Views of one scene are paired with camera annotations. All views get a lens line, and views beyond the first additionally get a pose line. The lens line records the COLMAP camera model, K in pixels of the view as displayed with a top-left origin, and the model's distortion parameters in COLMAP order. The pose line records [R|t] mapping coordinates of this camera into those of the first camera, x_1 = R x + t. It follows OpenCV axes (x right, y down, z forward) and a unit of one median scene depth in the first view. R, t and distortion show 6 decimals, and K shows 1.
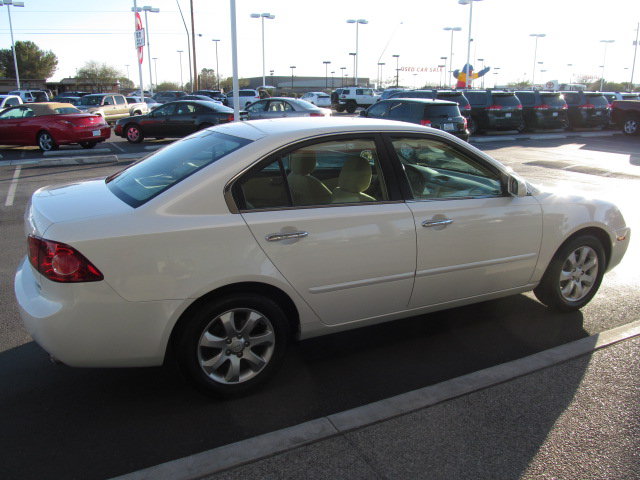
lens RADIAL K [[545.5, 0, 320.0], [0, 545.5, 240.0], [0, 0, 1]] dist [-0.051413, 0.019023]
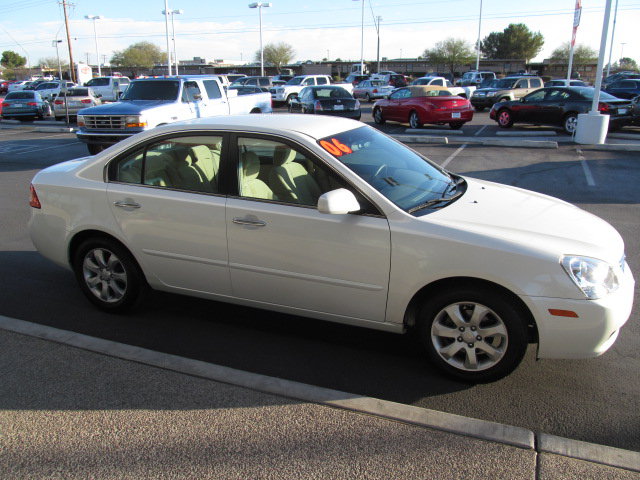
lens RADIAL K [[545.5, 0, 320.0], [0, 545.5, 240.0], [0, 0, 1]] dist [-0.051413, 0.019023]
pose [[0.649993, 0.215462, -0.728756, 0.370626], [-0.189128, 0.974657, 0.119476, -0.051804], [0.736029, 0.060169, 0.674270, 0.136685]]
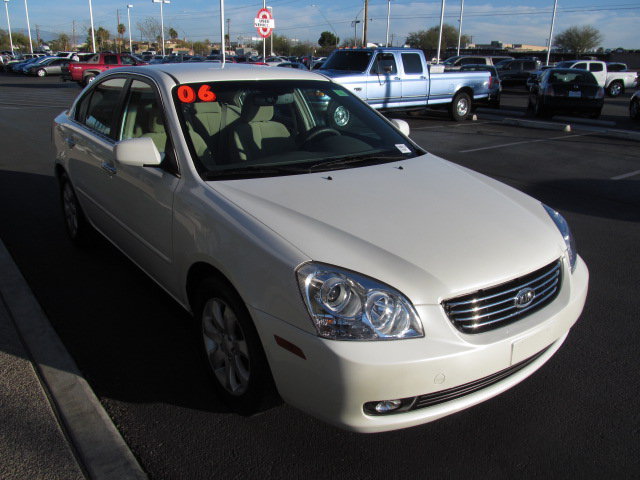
lens RADIAL K [[545.5, 0, 320.0], [0, 545.5, 240.0], [0, 0, 1]] dist [-0.051413, 0.019023]
pose [[0.167808, 0.314578, -0.934281, 0.425665], [-0.274871, 0.925066, 0.262105, -0.094048], [0.946724, 0.212823, 0.241702, 0.396031]]
